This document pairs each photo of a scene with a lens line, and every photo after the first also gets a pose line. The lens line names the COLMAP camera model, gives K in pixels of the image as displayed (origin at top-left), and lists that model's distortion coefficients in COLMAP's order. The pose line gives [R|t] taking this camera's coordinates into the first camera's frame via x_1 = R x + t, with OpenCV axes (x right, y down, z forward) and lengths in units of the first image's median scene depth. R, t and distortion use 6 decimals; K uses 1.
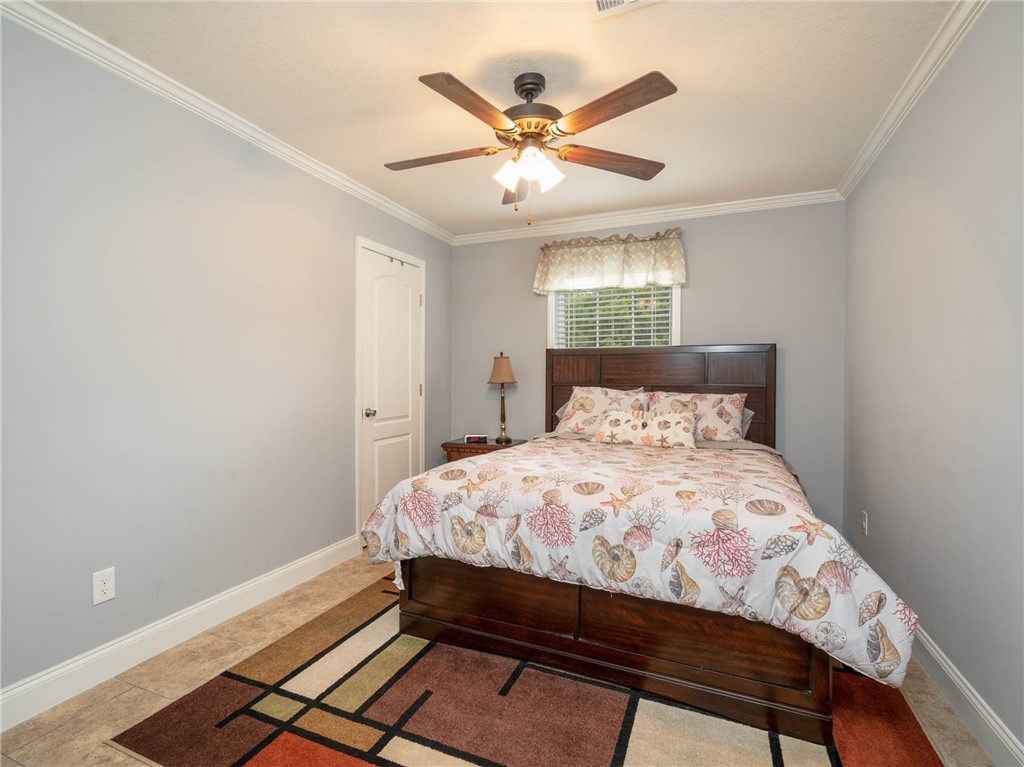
lens RADIAL K [[435.0, 0, 512.0], [0, 435.0, 383.5], [0, 0, 1]] dist [-0.001442, 0.000213]
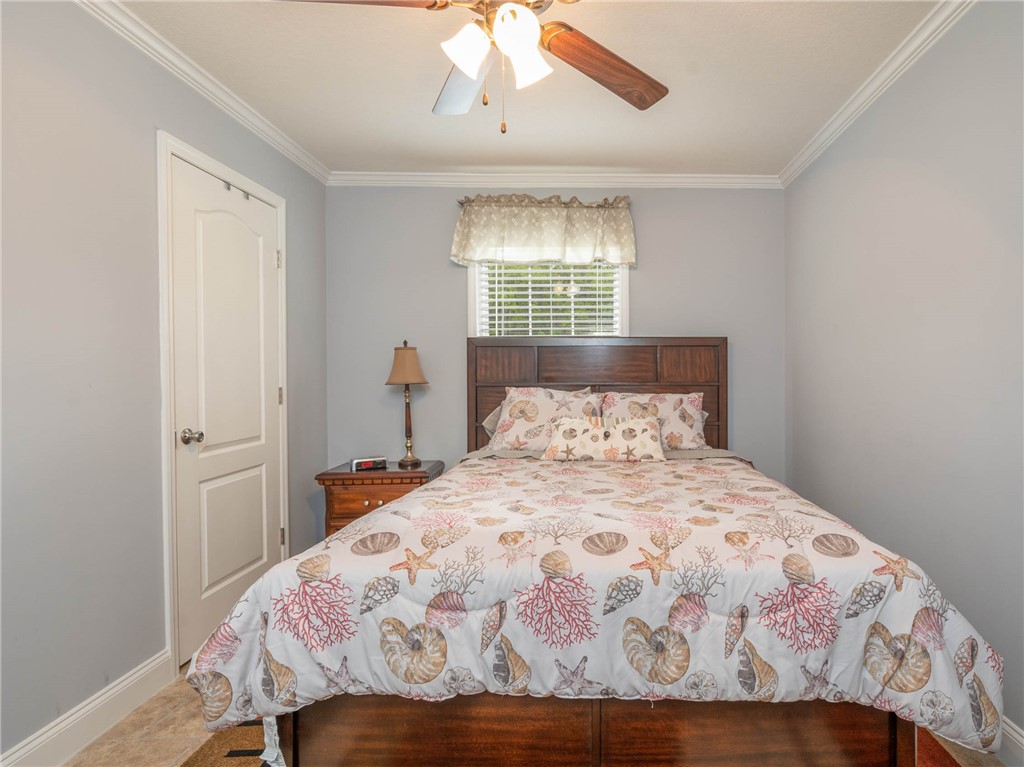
lens RADIAL K [[435.0, 0, 512.0], [0, 435.0, 383.5], [0, 0, 1]] dist [-0.001442, 0.000213]
pose [[0.935294, -0.011473, 0.353685, -0.166262], [0.010191, 0.999933, 0.005485, -0.005388], [-0.353724, -0.001526, 0.935348, 0.386084]]
